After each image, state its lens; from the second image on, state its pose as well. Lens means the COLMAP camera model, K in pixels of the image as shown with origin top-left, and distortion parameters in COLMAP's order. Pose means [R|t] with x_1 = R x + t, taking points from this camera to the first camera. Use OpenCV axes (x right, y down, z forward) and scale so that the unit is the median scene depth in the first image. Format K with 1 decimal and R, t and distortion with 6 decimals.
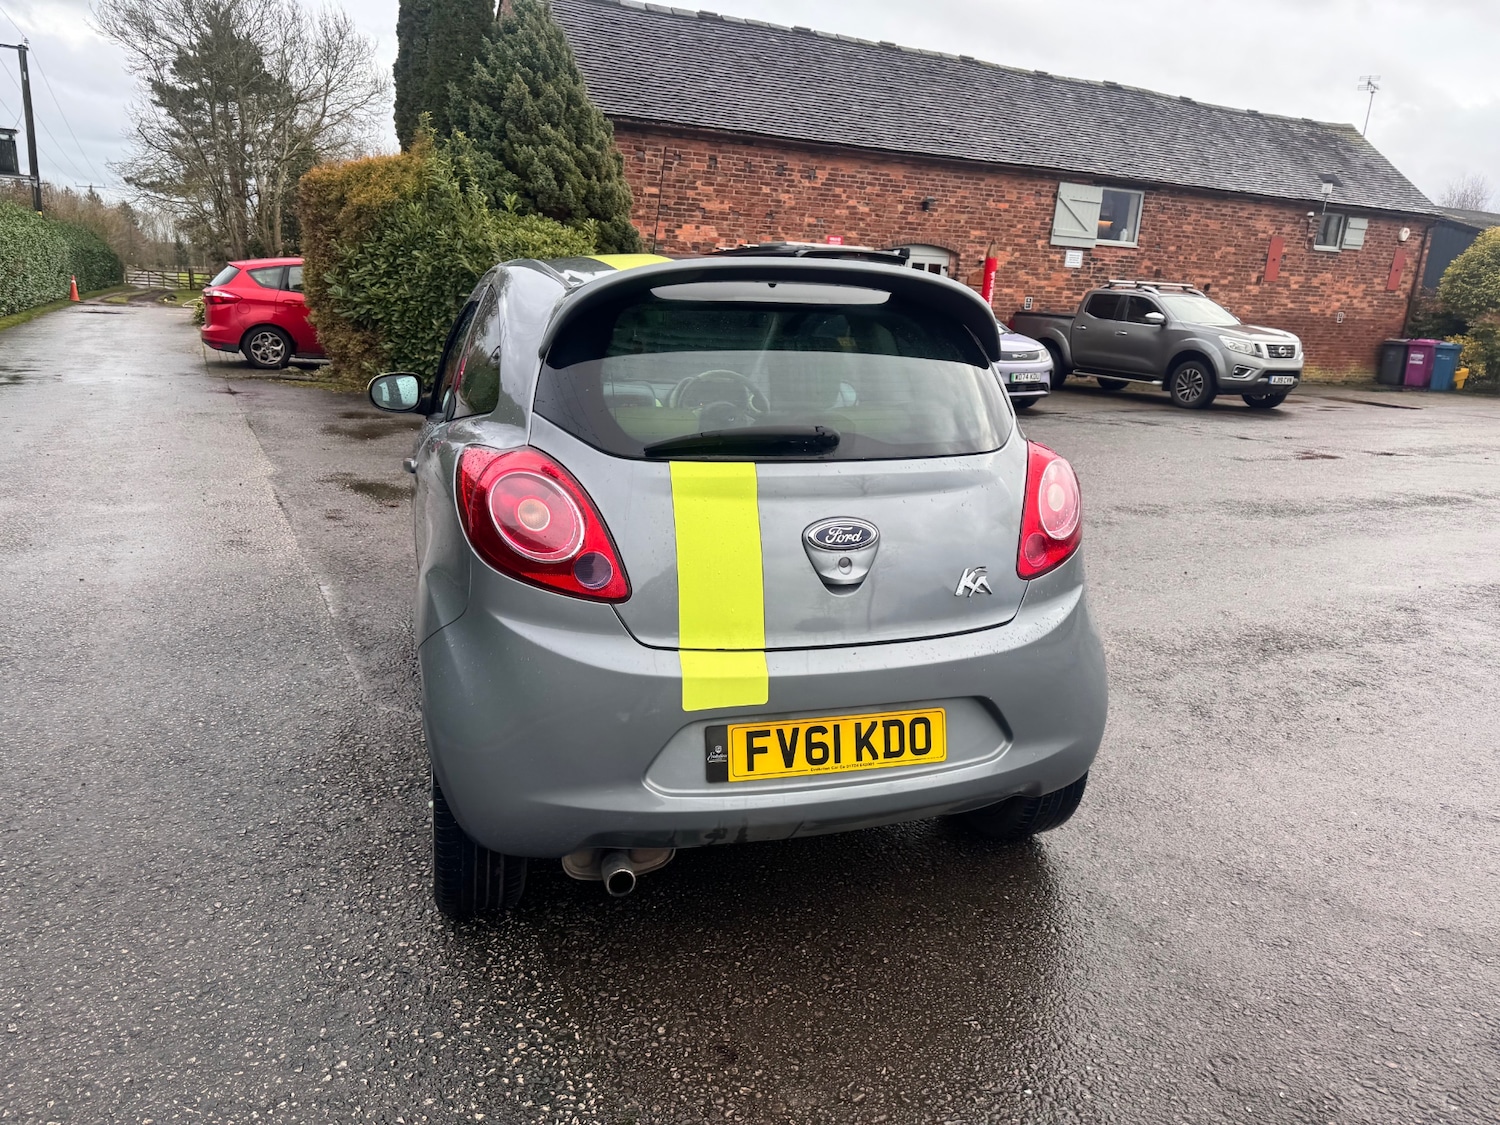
lens RADIAL K [[1045.0, 0, 743.9], [0, 1045.0, 557.7], [0, 0, 1]] dist [0.059682, -0.077473]
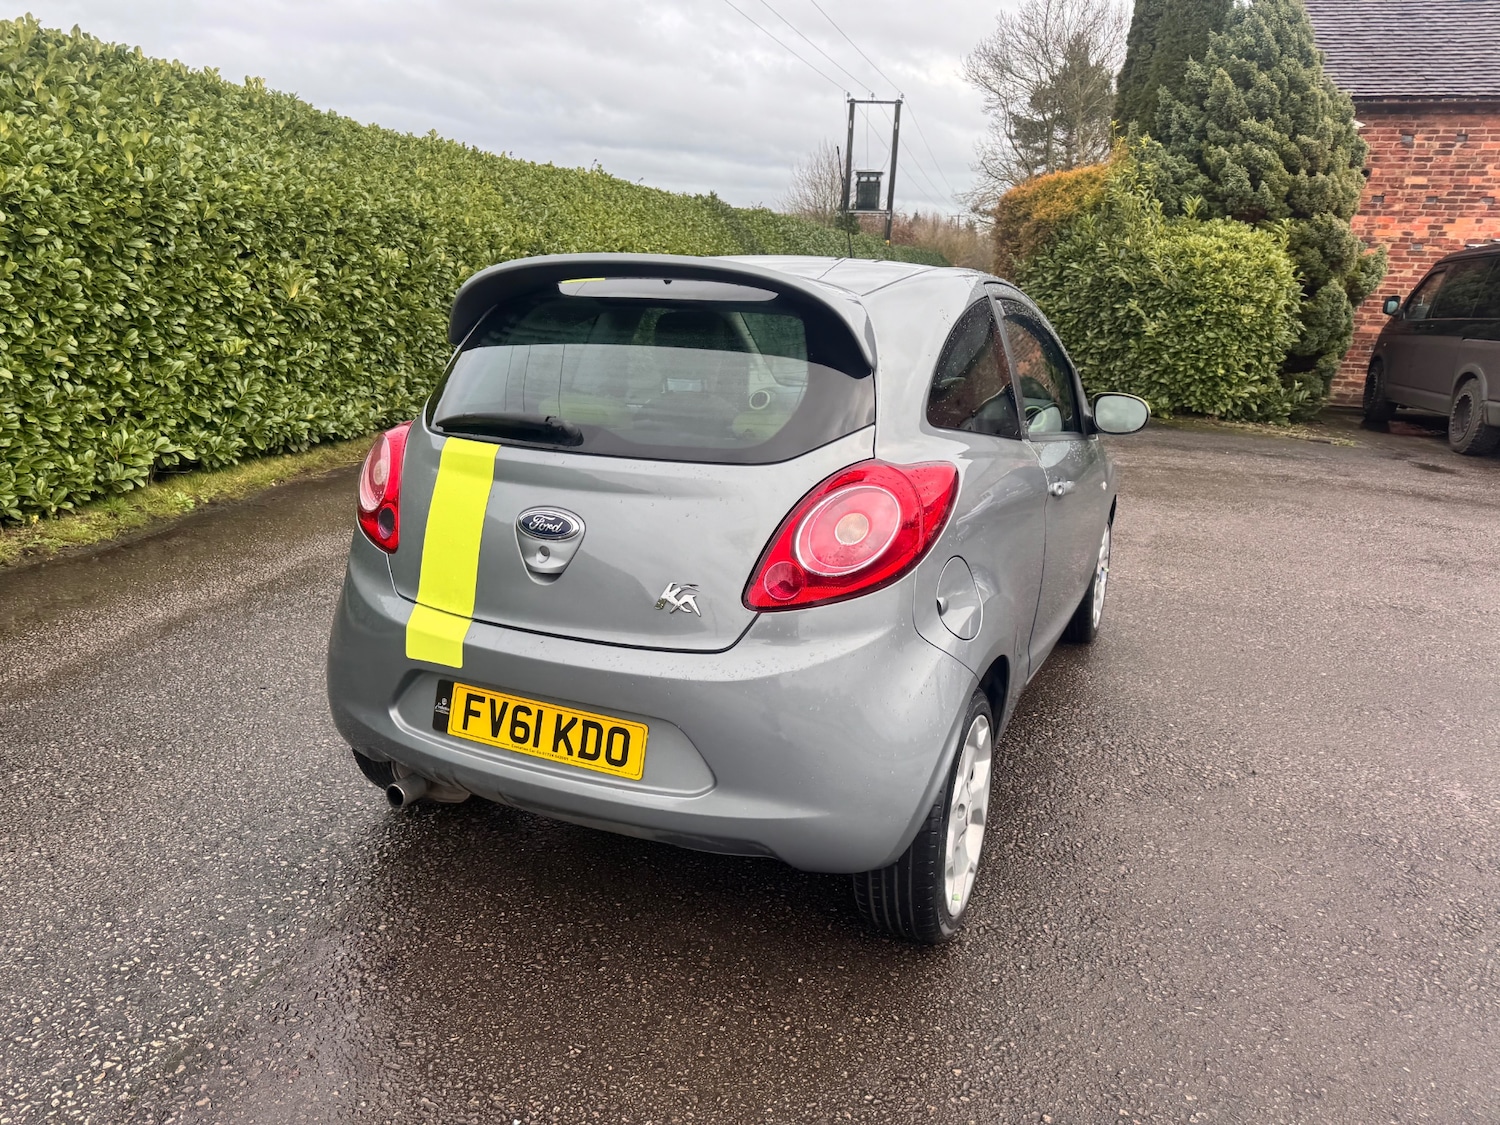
lens RADIAL K [[1054.8, 0, 752.7], [0, 1054.8, 565.3], [0, 0, 1]] dist [0.016511, -0.009761]
pose [[0.752003, 0.157082, -0.640169, 0.129488], [-0.161674, 0.985479, 0.051895, -0.009655], [0.639025, 0.064473, 0.766480, 0.049761]]
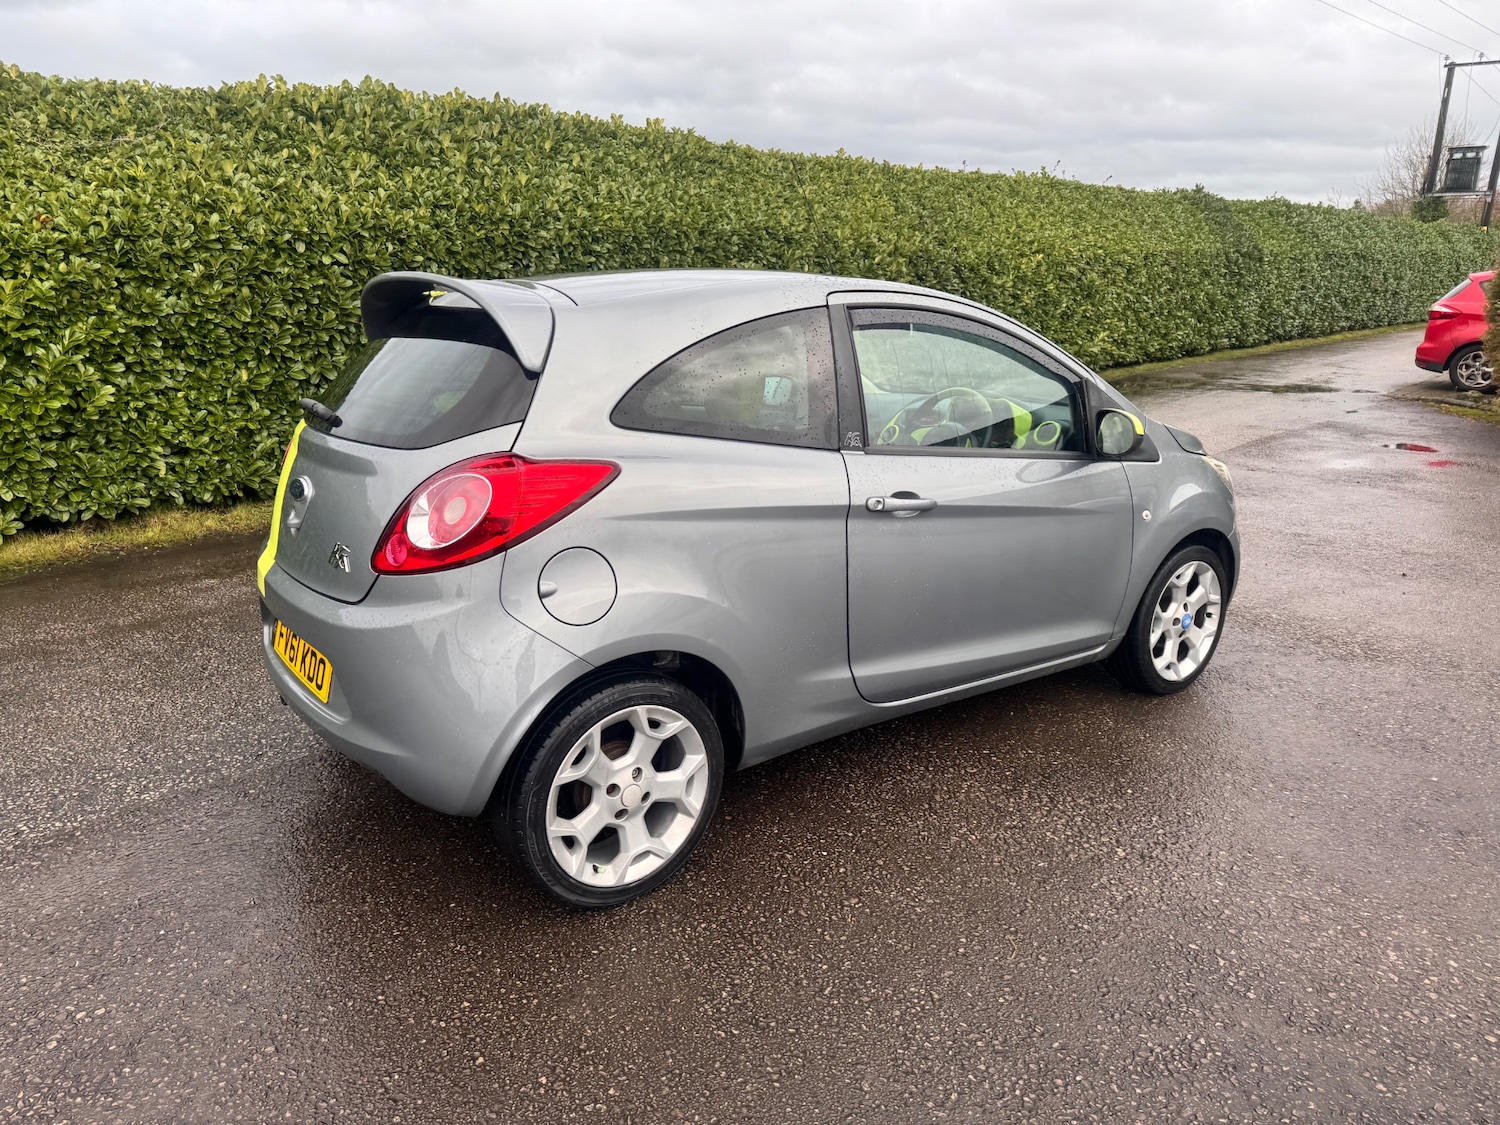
lens RADIAL K [[1048.6, 0, 752.9], [0, 1048.6, 561.4], [0, 0, 1]] dist [0.043148, -0.043444]
pose [[0.352622, 0.213587, -0.911064, 0.211994], [-0.224932, 0.964404, 0.139034, -0.034448], [0.908330, 0.155901, 0.388112, 0.145618]]
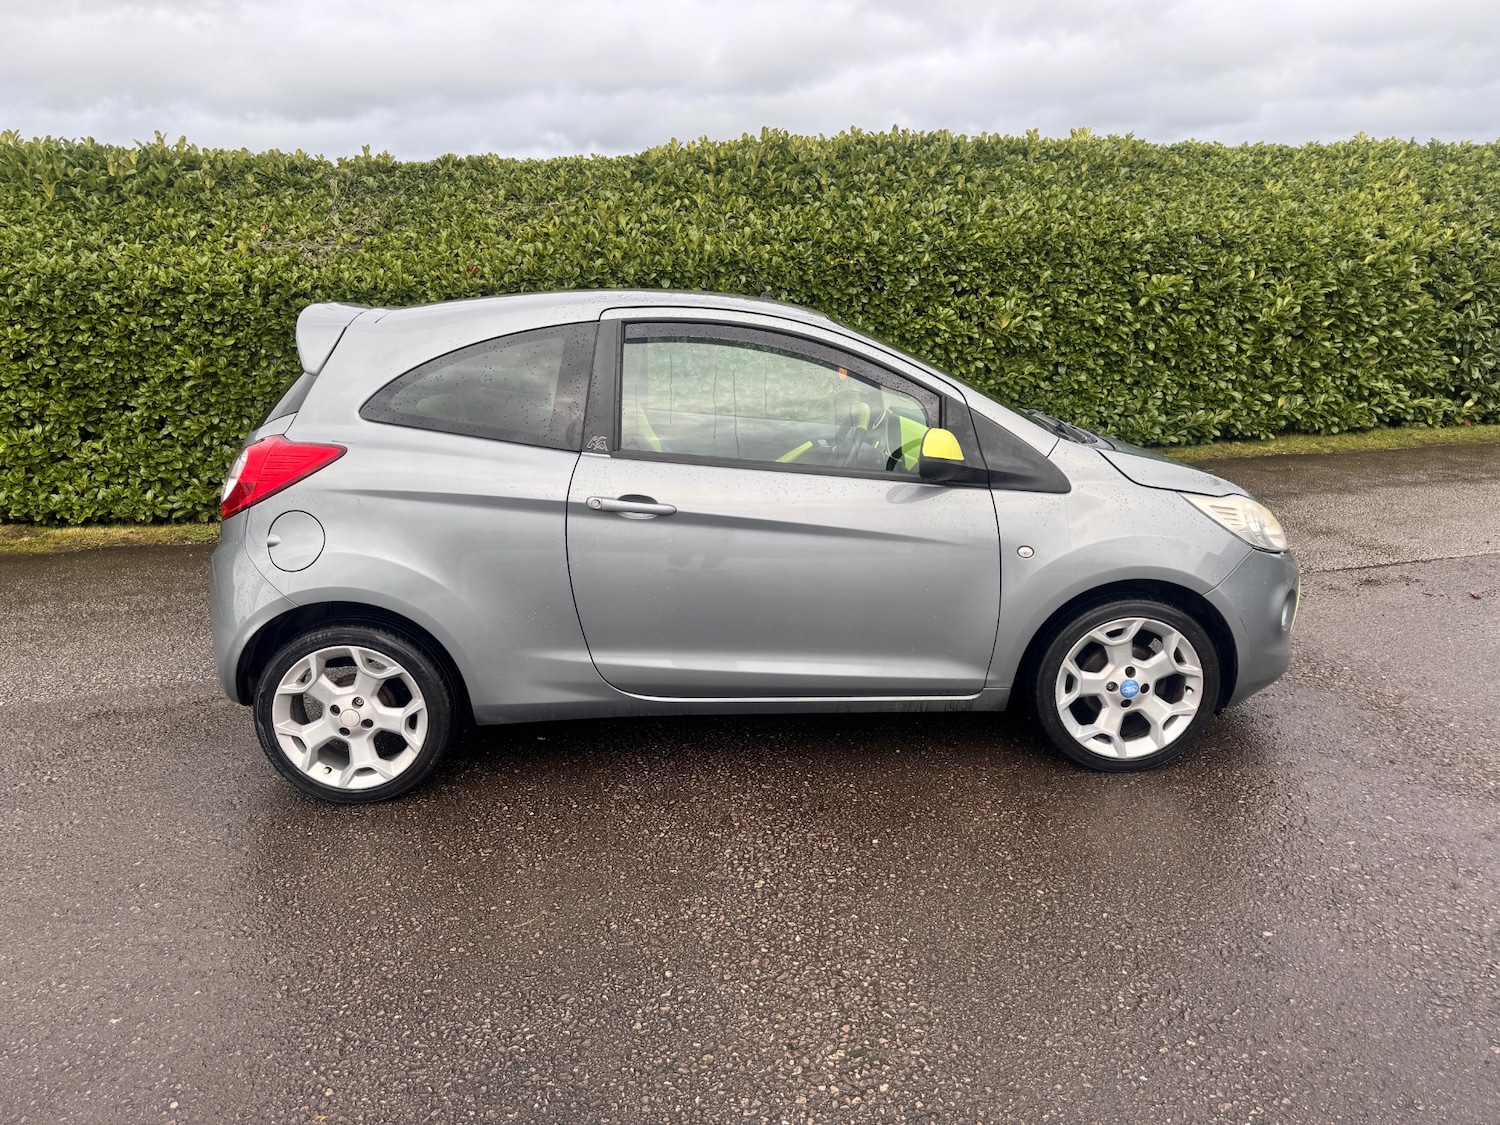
lens RADIAL K [[1059.4, 0, 761.9], [0, 1059.4, 565.8], [0, 0, 1]] dist [0.119497, -0.187926]
pose [[-0.227324, 0.201348, -0.952776, 0.238414], [-0.221054, 0.942182, 0.251850, -0.071502], [0.948398, 0.267867, -0.169672, 0.309094]]
